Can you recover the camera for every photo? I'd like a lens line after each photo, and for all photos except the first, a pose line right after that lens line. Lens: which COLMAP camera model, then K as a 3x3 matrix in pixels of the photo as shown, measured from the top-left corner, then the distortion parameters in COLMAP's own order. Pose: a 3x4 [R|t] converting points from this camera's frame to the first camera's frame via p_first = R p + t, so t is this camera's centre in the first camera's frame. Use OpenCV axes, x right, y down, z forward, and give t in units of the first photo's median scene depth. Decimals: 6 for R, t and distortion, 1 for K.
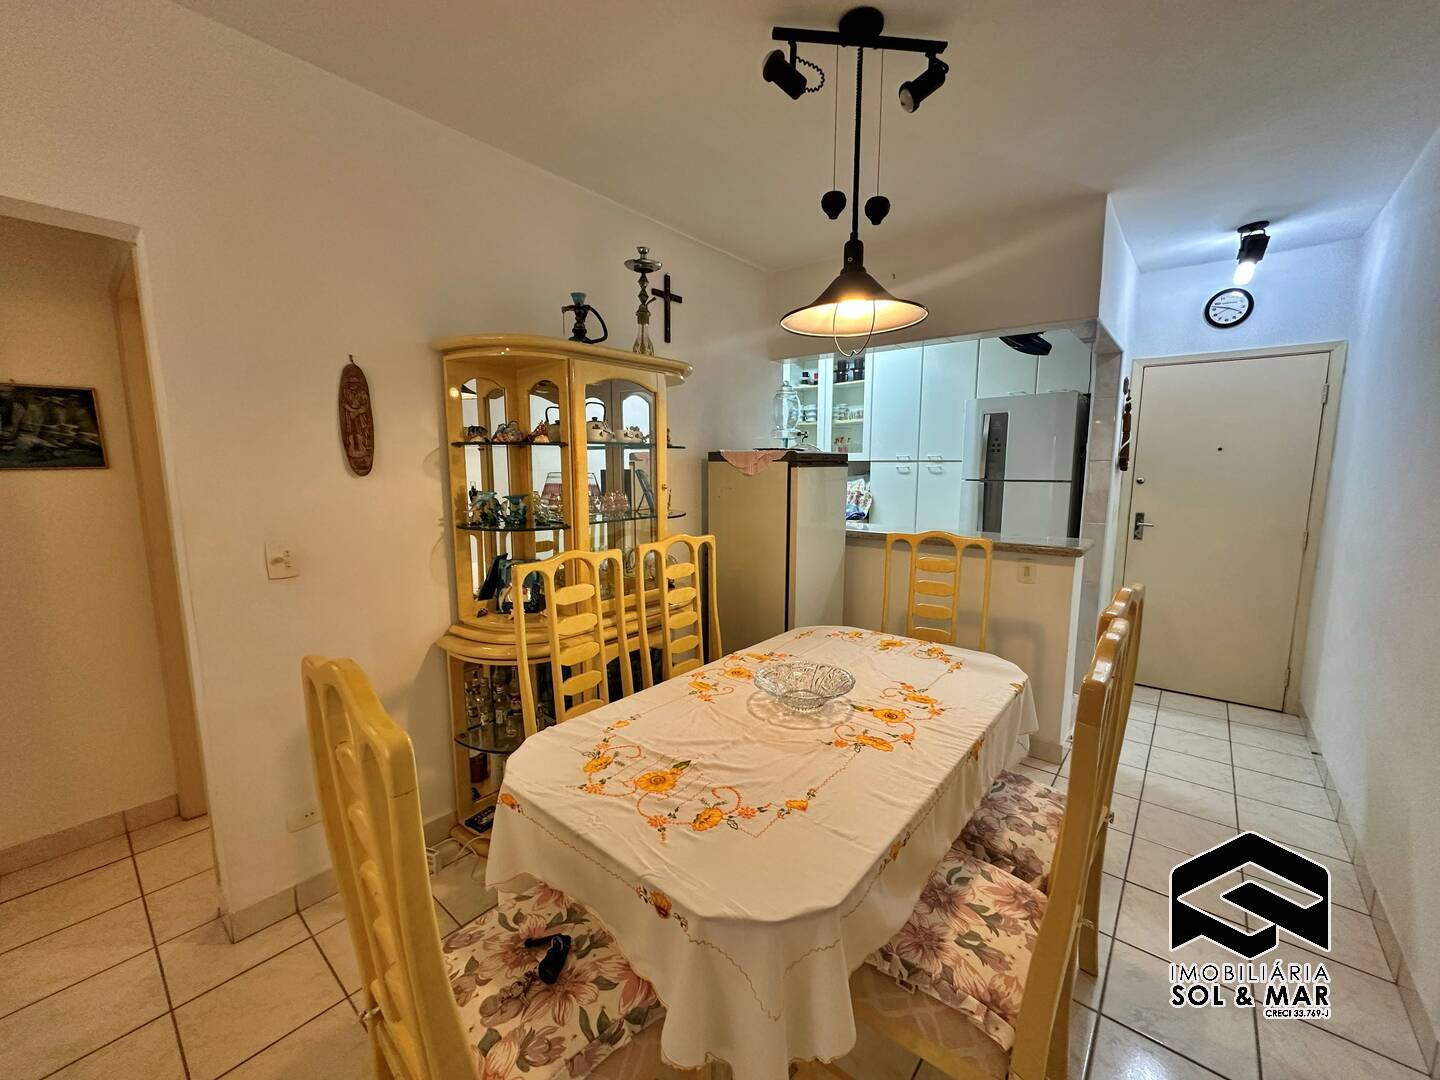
lens RADIAL K [[574.1, 0, 719.7], [0, 574.1, 541.5], [0, 0, 1]] dist [-0.002208, 0.000363]
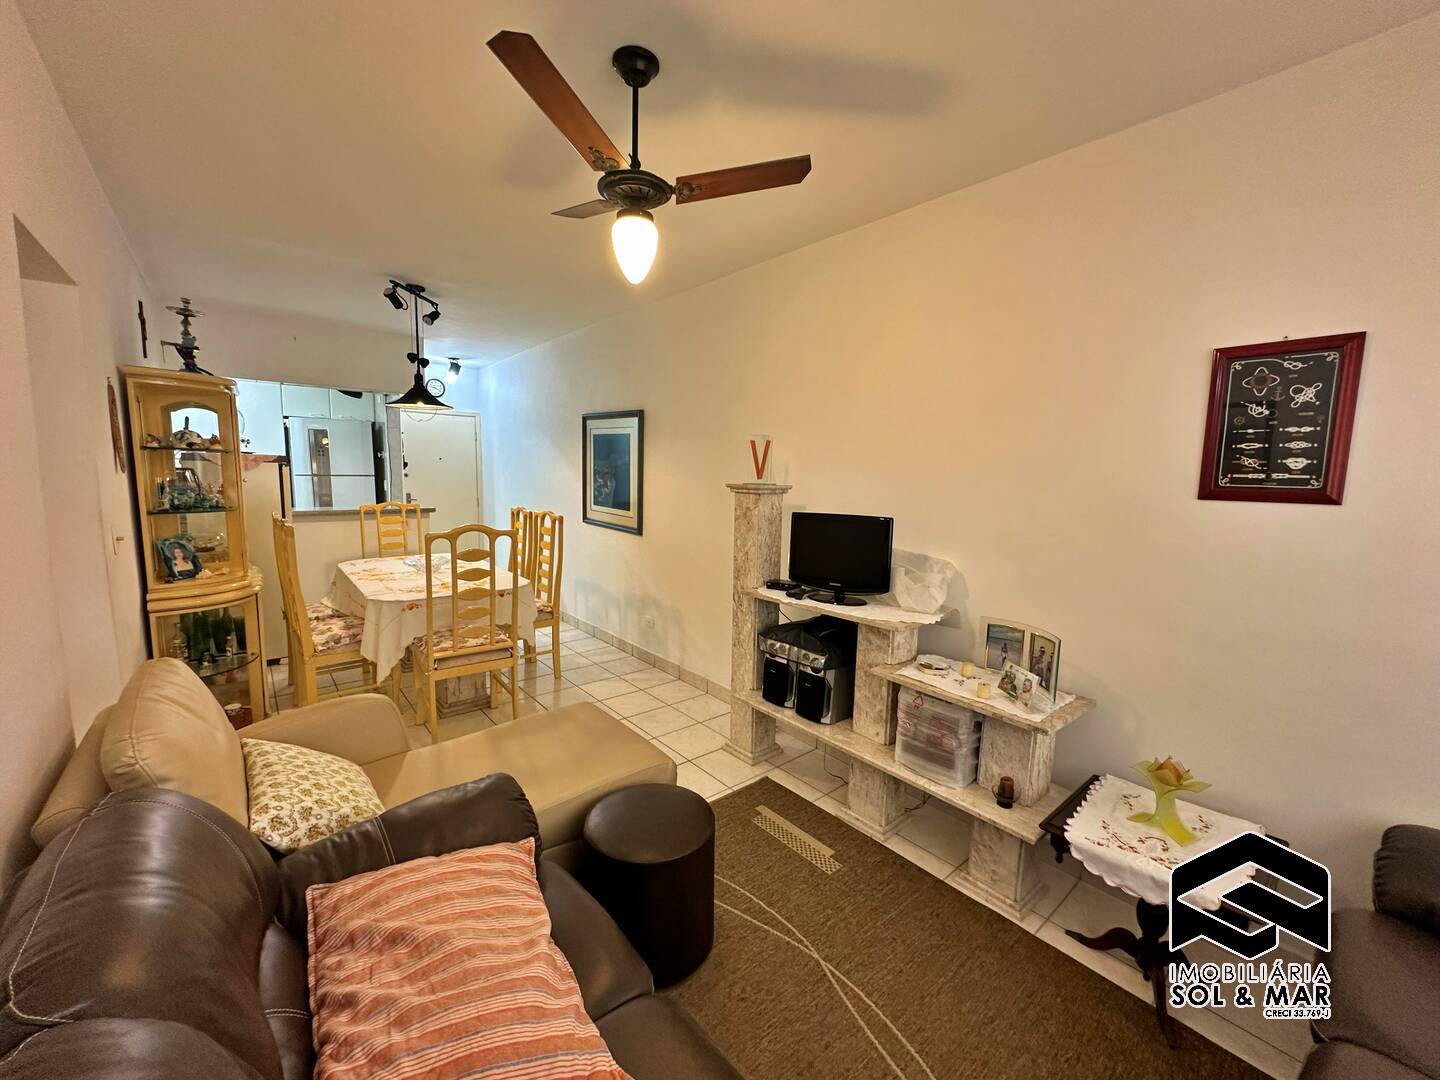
lens RADIAL K [[573.0, 0, 735.0], [0, 573.0, 539.3], [0, 0, 1]] dist [-0.003553, -0.000143]
pose [[0.155000, -0.114170, 0.981295, -1.666528], [0.109436, 0.989171, 0.097801, 0.055870], [-0.981835, 0.092230, 0.165815, -0.521291]]
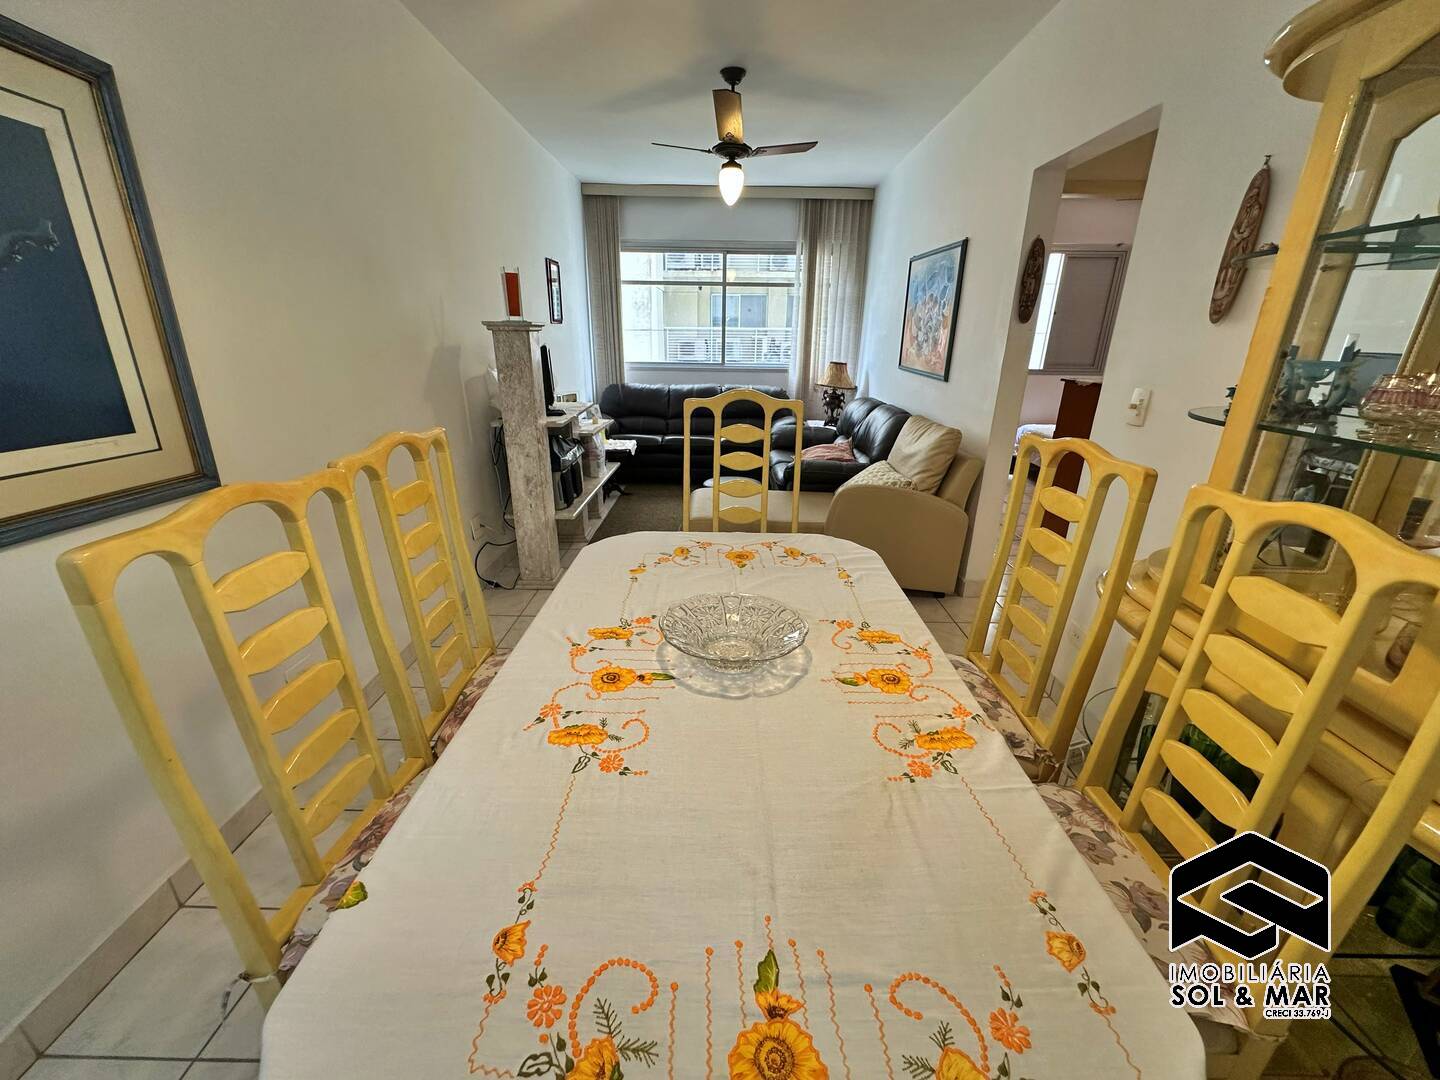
lens RADIAL K [[572.4, 0, 720.0], [0, 572.4, 540.0], [0, 0, 1]] dist [-0.000250, -0.000079]
pose [[-0.772200, 0.212635, -0.598743, 0.473027], [-0.093271, 0.894196, 0.437852, -0.127917], [0.628497, 0.393955, -0.670665, 1.221622]]
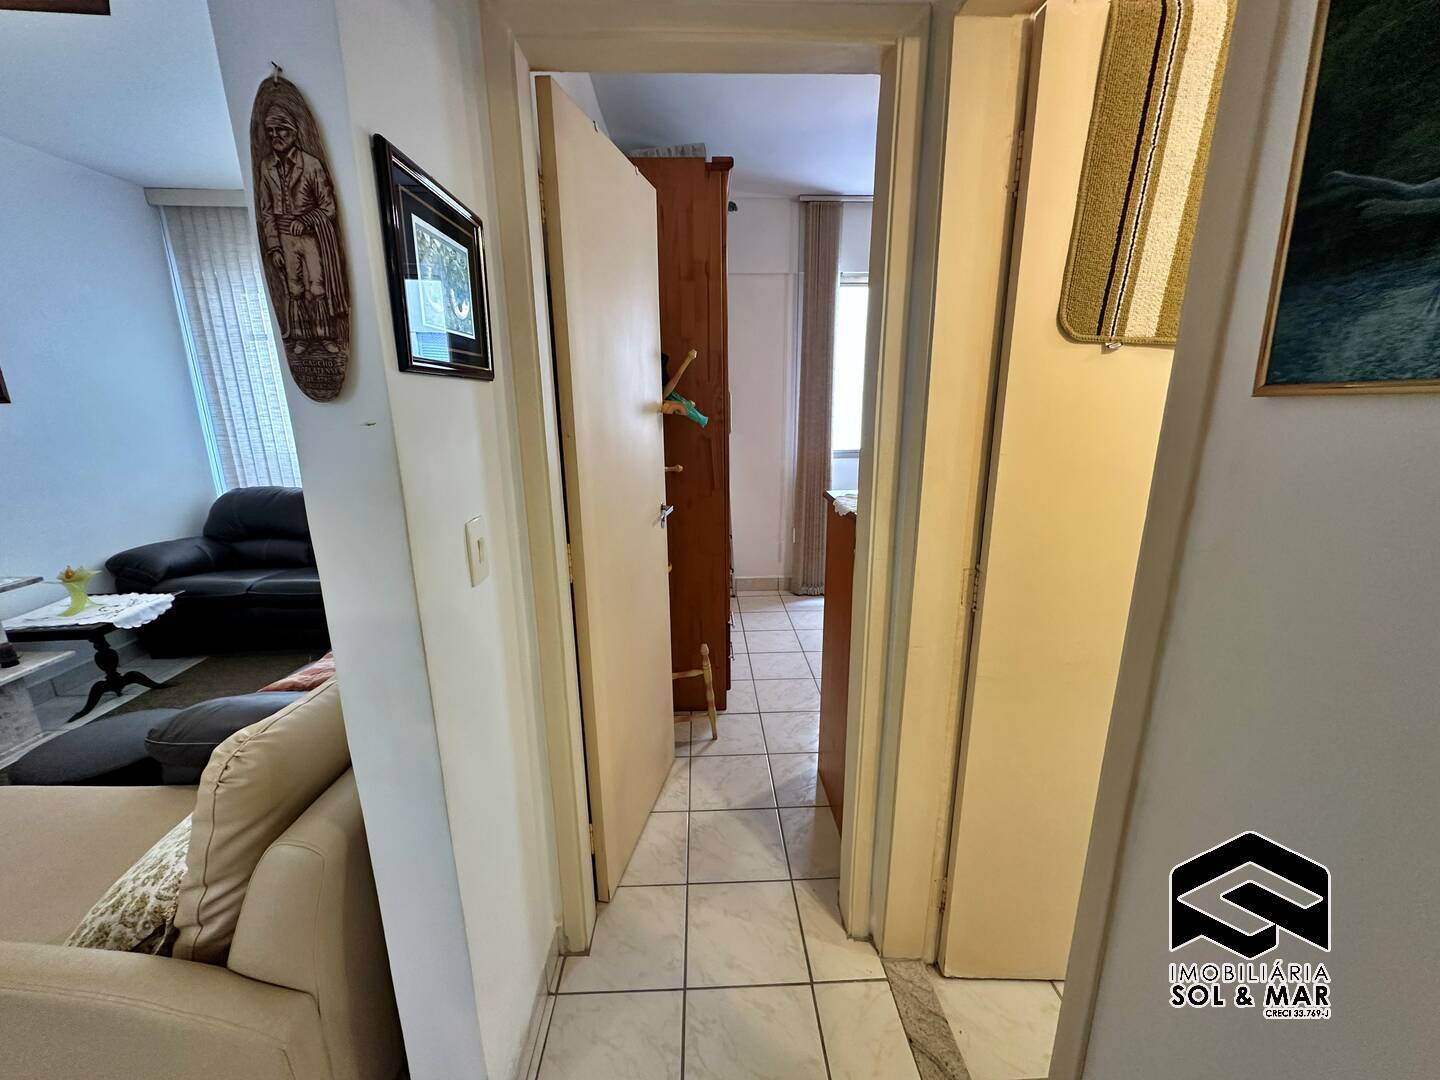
lens RADIAL K [[574.1, 0, 719.7], [0, 574.1, 541.5], [0, 0, 1]] dist [-0.002208, 0.000363]
pose [[-0.733717, 0.174473, -0.656673, -0.995791], [-0.082699, 0.936352, 0.341183, -0.125010], [0.674404, 0.304637, -0.672588, 0.999445]]
